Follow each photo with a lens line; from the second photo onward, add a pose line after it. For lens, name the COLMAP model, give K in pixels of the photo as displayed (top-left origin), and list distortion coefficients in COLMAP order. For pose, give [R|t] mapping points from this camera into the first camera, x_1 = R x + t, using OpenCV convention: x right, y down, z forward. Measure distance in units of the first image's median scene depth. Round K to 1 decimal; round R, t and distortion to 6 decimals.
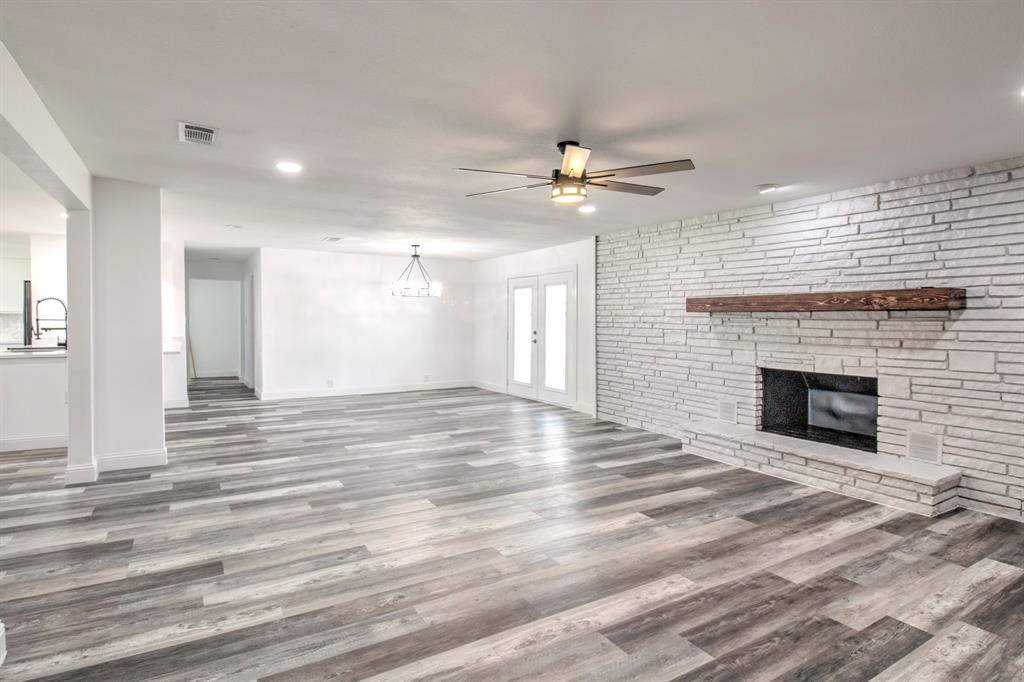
lens RADIAL K [[524.6, 0, 507.8], [0, 524.6, 337.9], [0, 0, 1]] dist [-0.002538, -0.007837]
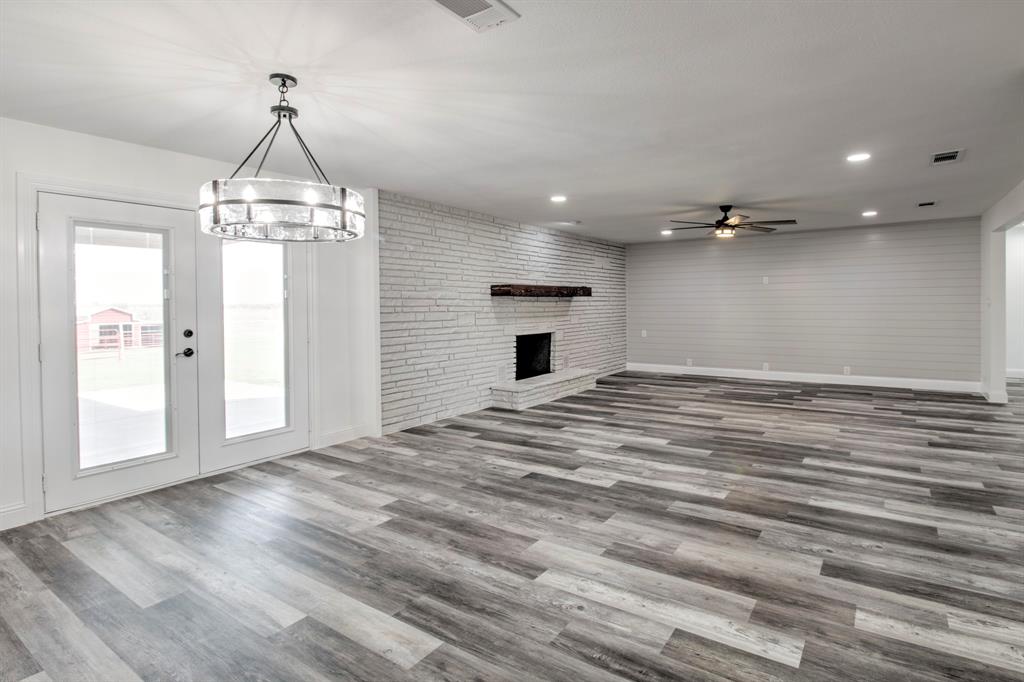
lens RADIAL K [[524.6, 0, 549.8], [0, 524.6, 316.1], [0, 0, 1]] dist [-0.002538, -0.007837]
pose [[-0.429718, -0.023113, 0.902667, -0.766854], [0.038920, 0.998269, 0.044089, -0.050817], [-0.902124, 0.054078, -0.428075, 1.401288]]
